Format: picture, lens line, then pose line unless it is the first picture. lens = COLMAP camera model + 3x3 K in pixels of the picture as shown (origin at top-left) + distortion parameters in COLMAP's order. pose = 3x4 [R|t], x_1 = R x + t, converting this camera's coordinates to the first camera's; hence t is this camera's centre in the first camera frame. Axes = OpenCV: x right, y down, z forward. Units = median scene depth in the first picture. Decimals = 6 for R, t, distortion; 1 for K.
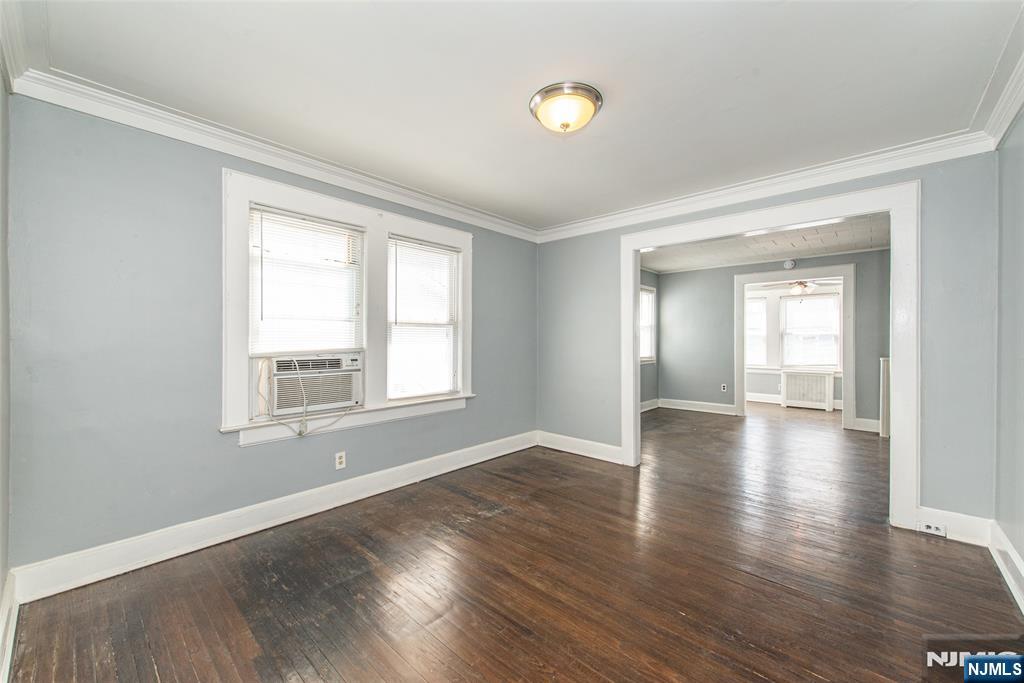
lens RADIAL K [[399.7, 0, 508.9], [0, 399.7, 340.7], [0, 0, 1]] dist [-0.013225, -0.001181]
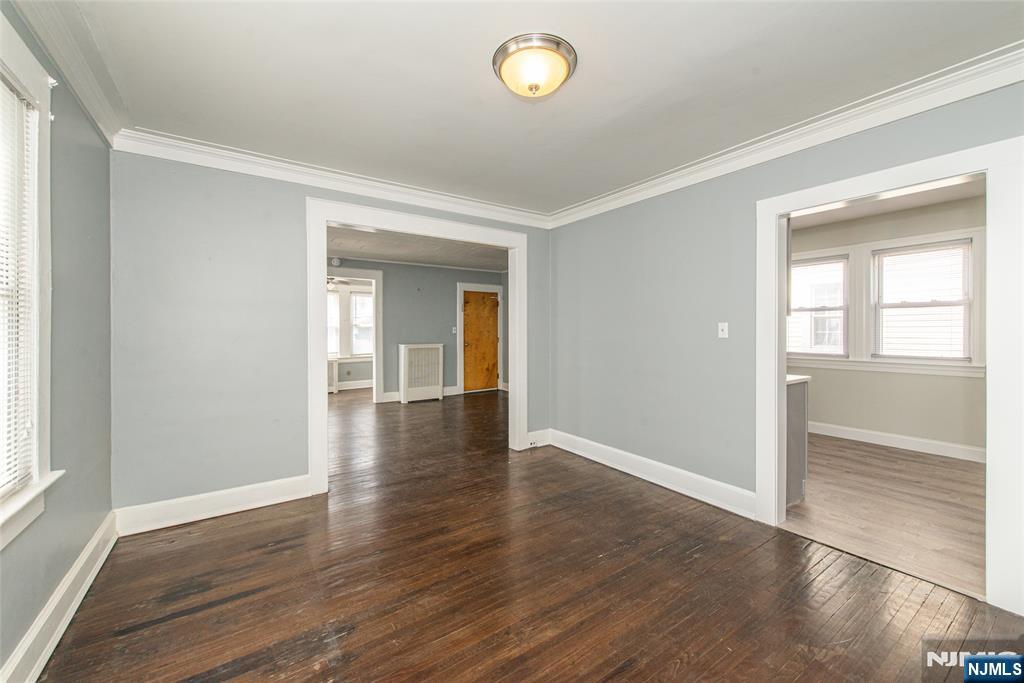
lens RADIAL K [[399.7, 0, 504.2], [0, 399.7, 332.6], [0, 0, 1]] dist [-0.013225, -0.001181]
pose [[0.223657, -0.012626, 0.974586, -0.407975], [0.008864, 0.999901, 0.010920, -0.011523], [-0.974628, 0.006197, 0.223747, 0.497834]]
